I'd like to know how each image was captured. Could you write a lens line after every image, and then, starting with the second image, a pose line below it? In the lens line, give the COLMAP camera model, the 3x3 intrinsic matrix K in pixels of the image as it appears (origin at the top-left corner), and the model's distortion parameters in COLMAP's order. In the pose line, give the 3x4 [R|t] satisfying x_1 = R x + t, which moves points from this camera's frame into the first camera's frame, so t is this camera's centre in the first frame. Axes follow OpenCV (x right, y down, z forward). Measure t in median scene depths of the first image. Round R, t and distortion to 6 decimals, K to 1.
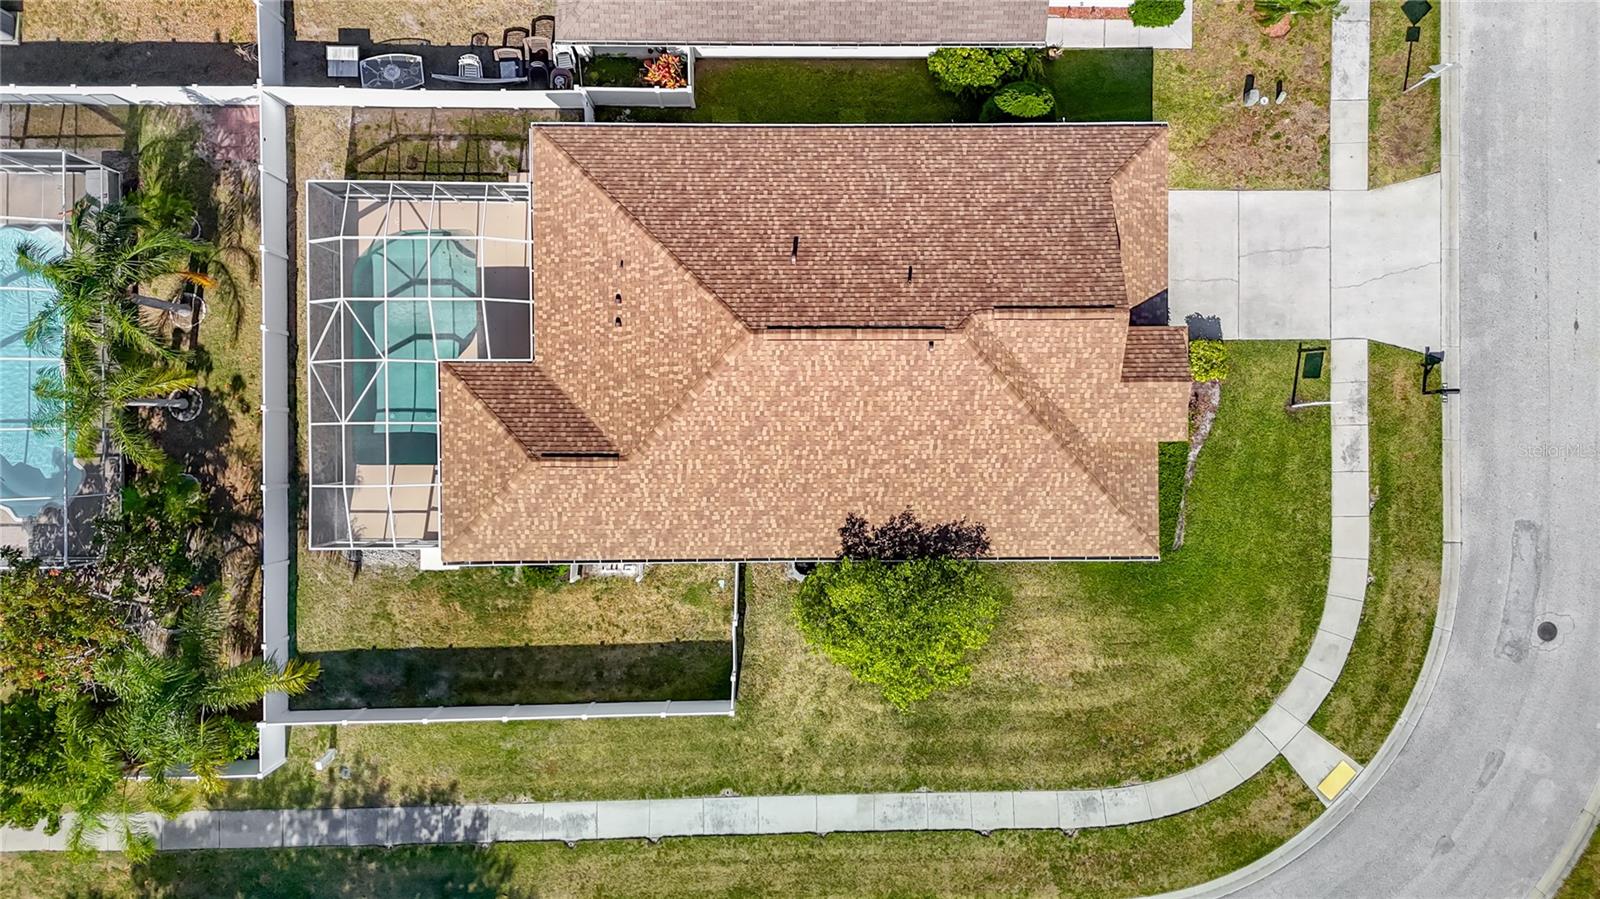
lens RADIAL K [[1234.0, 0, 804.0], [0, 1234.0, 439.1], [0, 0, 1]] dist [0.137980, -0.216555]
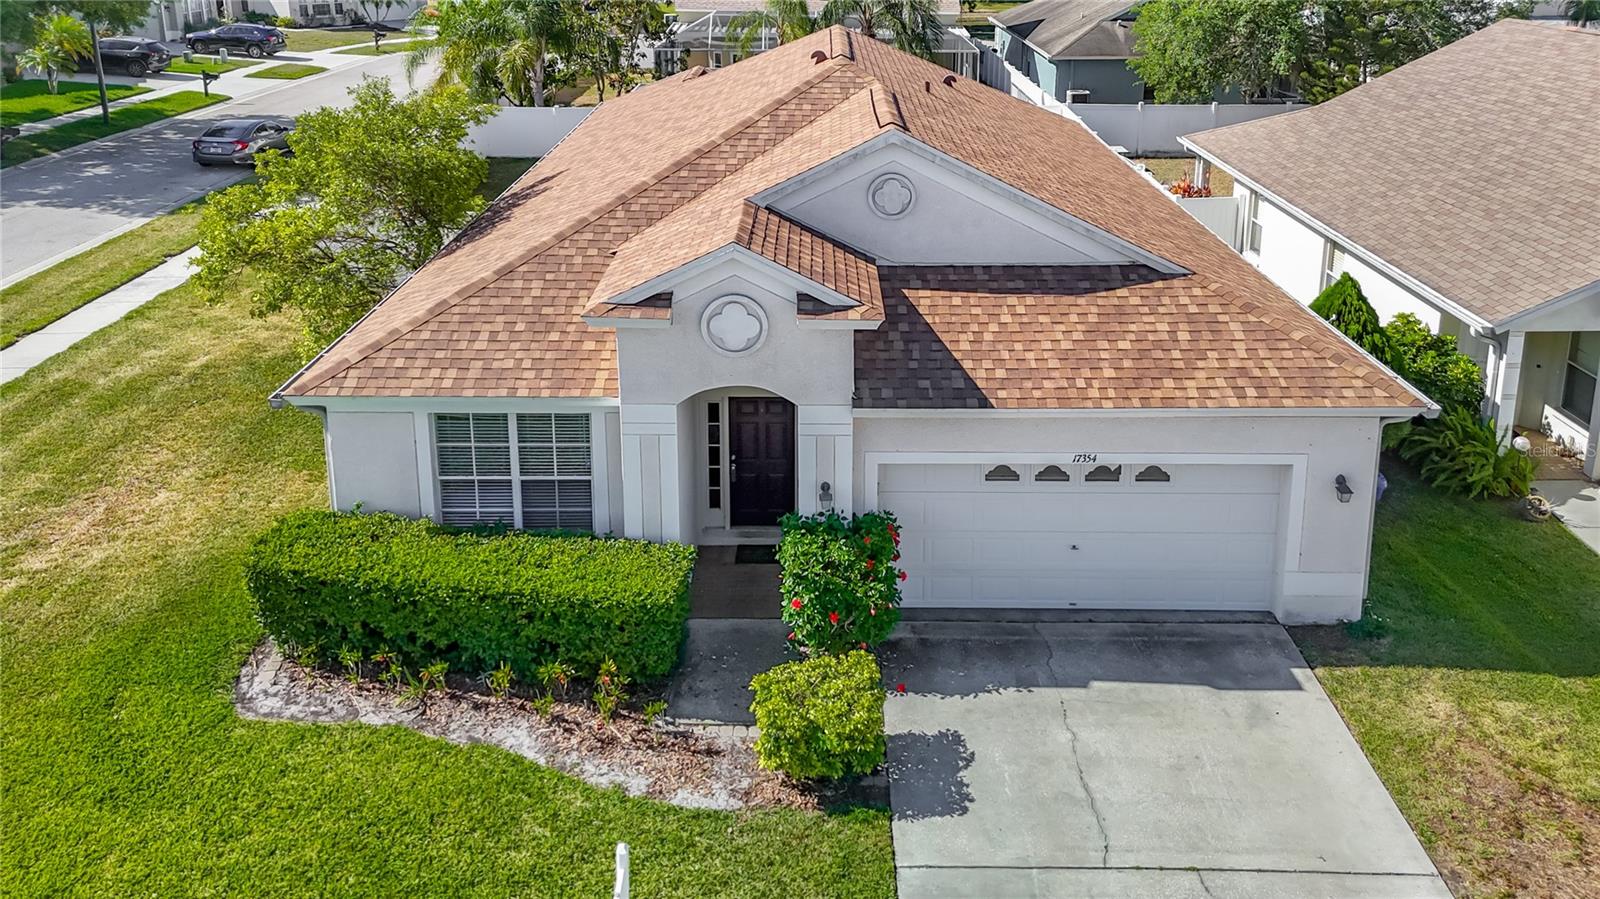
lens RADIAL K [[1249.6, 0, 829.2], [0, 1249.6, 220.4], [0, 0, 1]] dist [0.073198, -0.006791]
pose [[0.002994, 0.223742, -0.974644, 0.608341], [-0.999982, -0.004458, -0.004095, -0.064644], [-0.005261, 0.974638, 0.223724, 0.821098]]
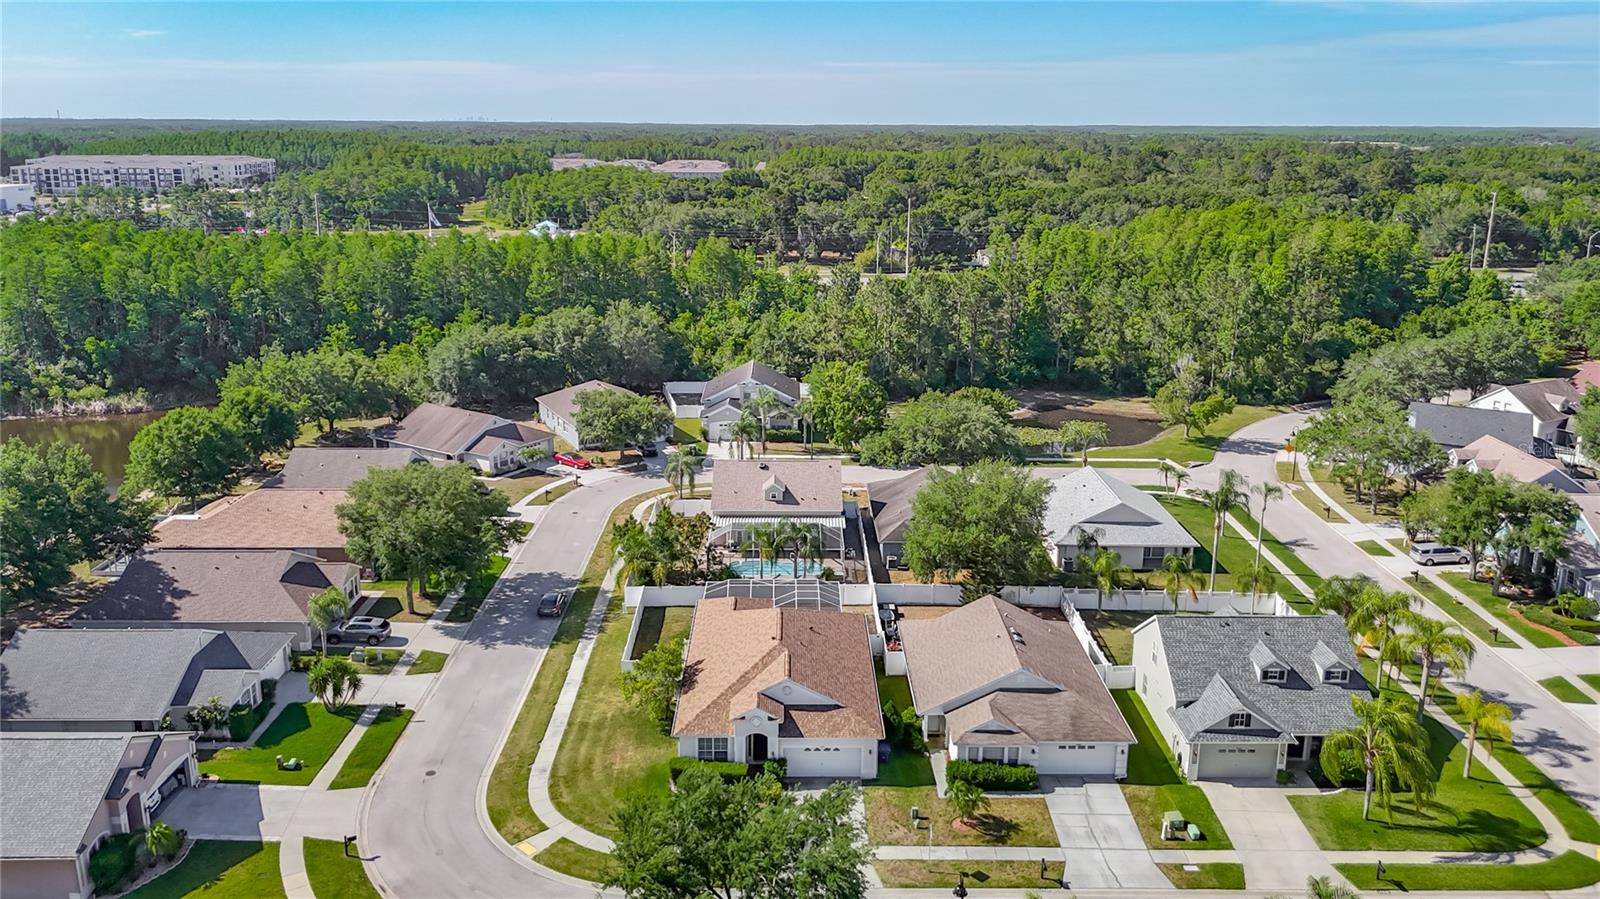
lens RADIAL K [[1199.1, 0, 805.5], [0, 1199.1, 360.8], [0, 0, 1]] dist [0.127550, -0.120247]
pose [[0.010530, 0.149366, -0.988726, 2.040590], [-0.999903, -0.007487, -0.011780, -0.089236], [-0.009162, 0.988754, 0.149273, 0.096127]]
